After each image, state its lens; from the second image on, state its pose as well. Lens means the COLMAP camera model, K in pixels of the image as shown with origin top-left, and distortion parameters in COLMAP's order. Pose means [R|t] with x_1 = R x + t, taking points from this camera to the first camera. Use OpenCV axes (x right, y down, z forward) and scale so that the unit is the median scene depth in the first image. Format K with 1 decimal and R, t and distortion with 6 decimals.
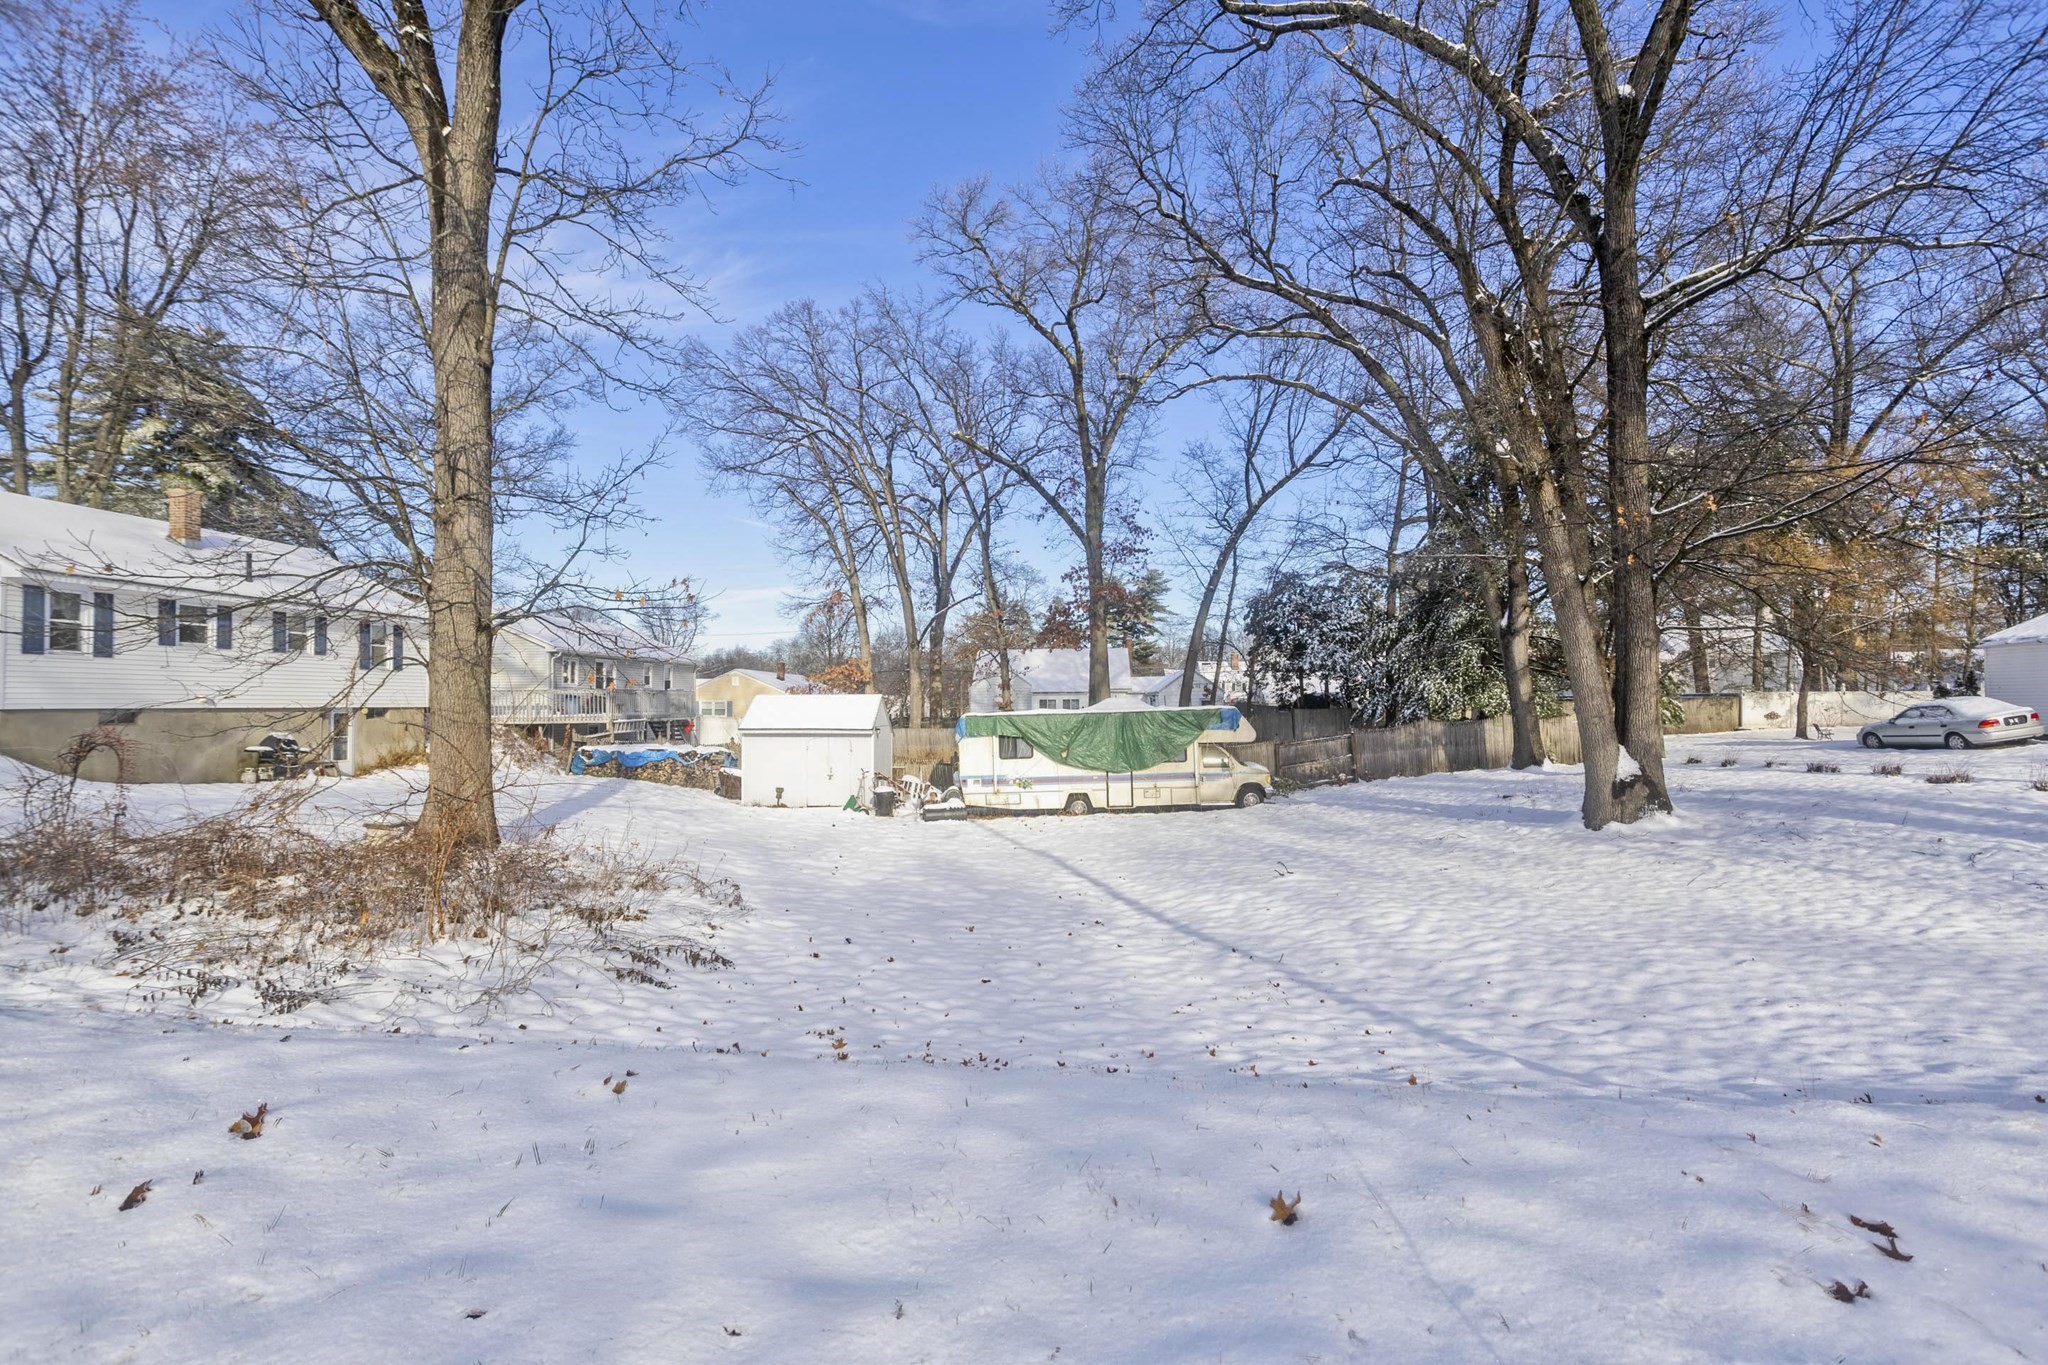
lens RADIAL K [[1002.4, 0, 1044.9], [0, 1002.4, 676.5], [0, 0, 1]] dist [-0.049728, 0.042806]
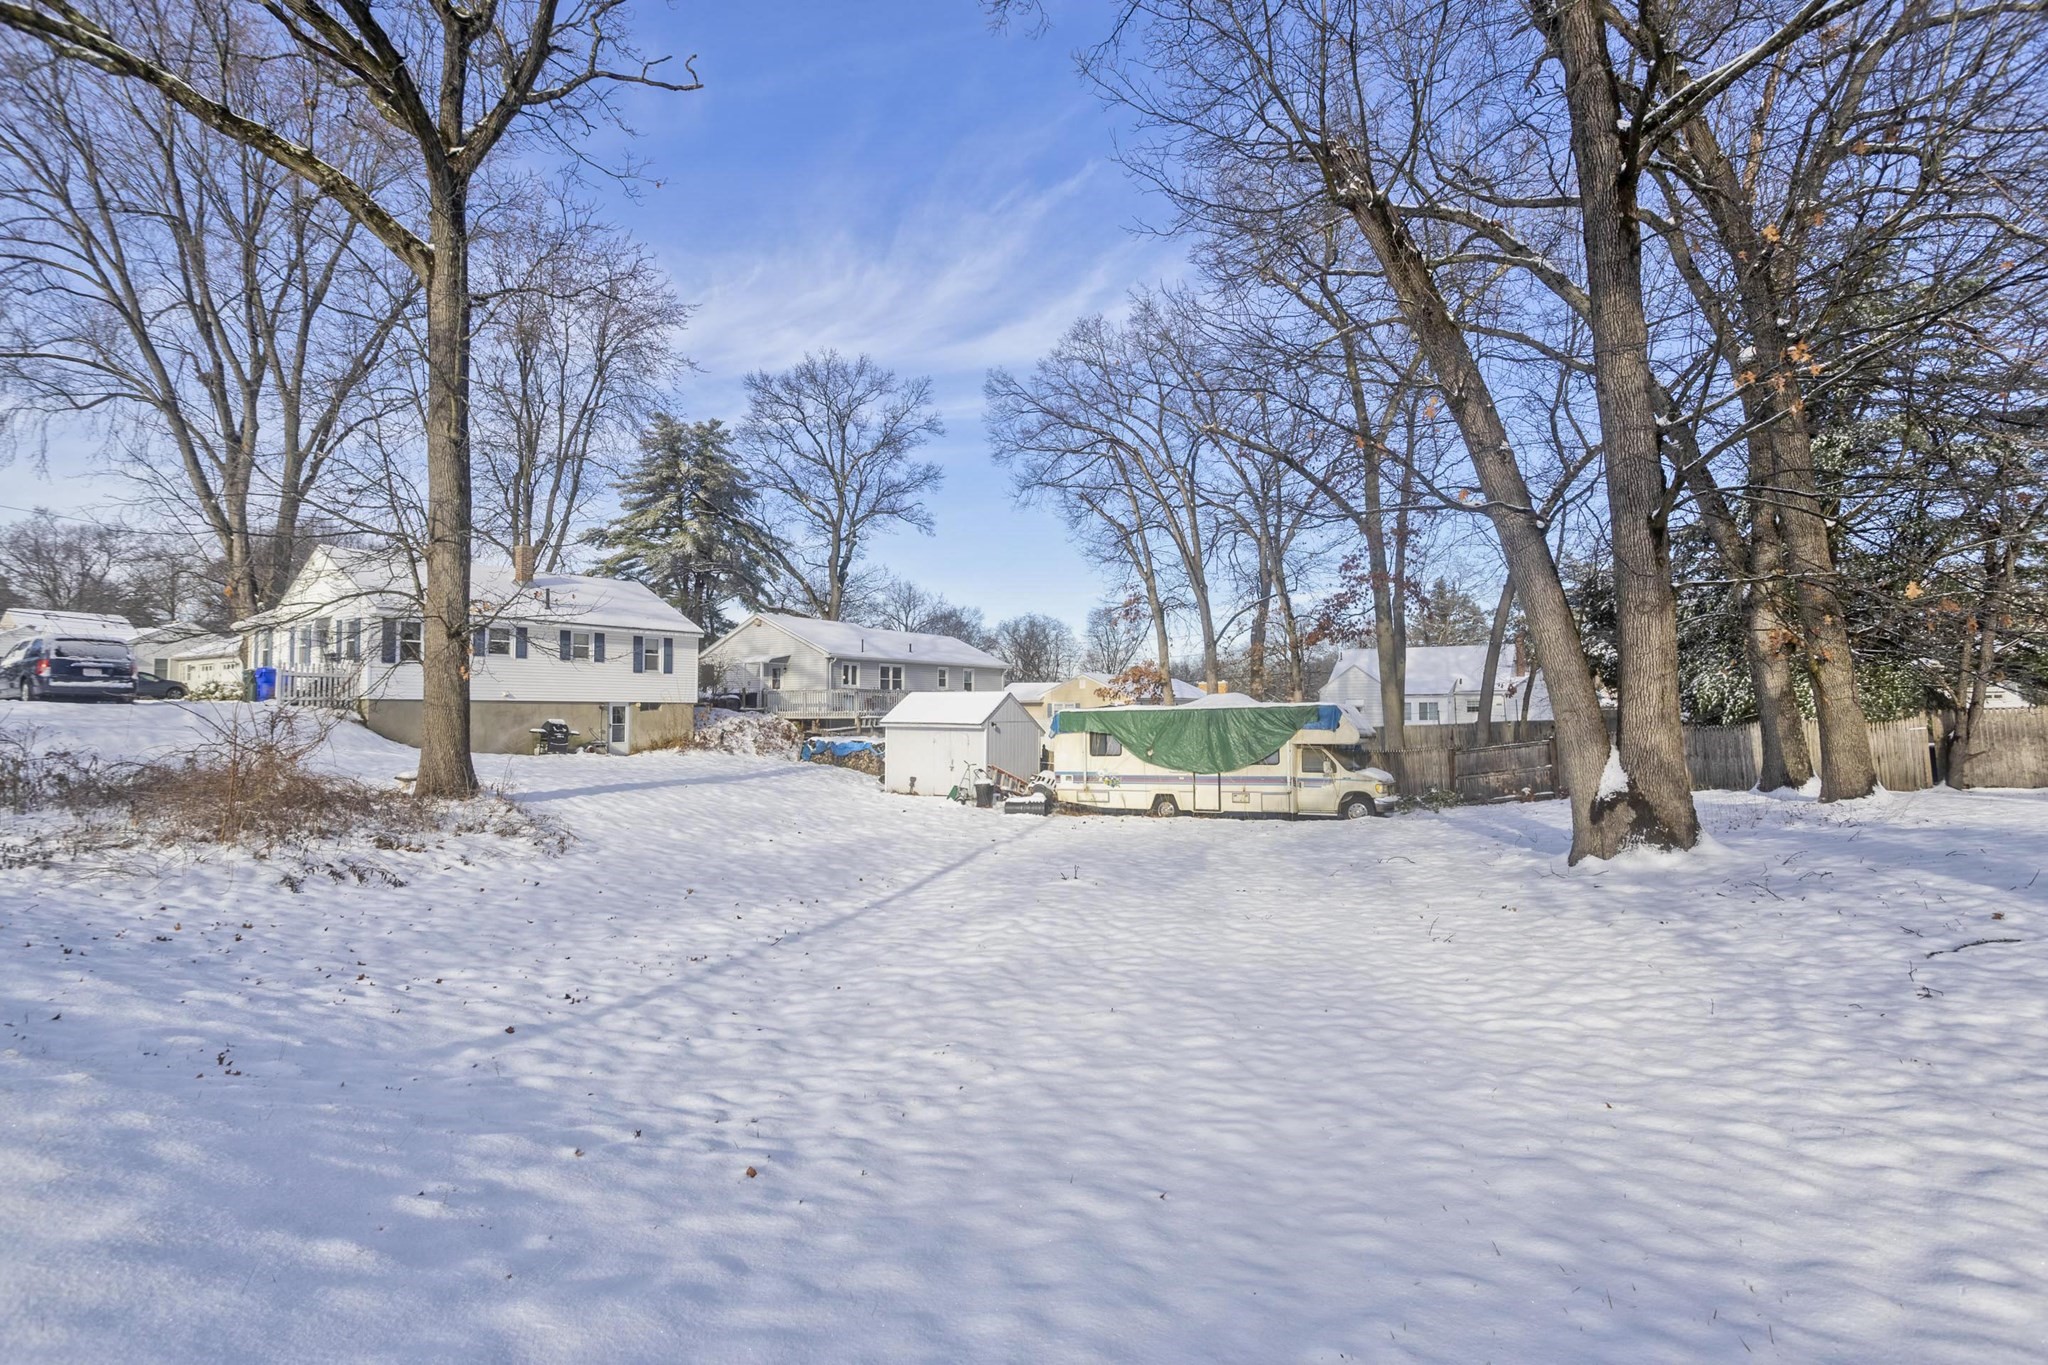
lens RADIAL K [[1021.3, 0, 1033.3], [0, 1021.3, 669.7], [0, 0, 1]] dist [-0.034600, 0.031620]
pose [[0.867621, -0.013729, -0.497037, 0.408160], [0.007118, 0.999859, -0.015193, 0.012348], [0.497176, 0.009644, 0.867596, 0.096618]]
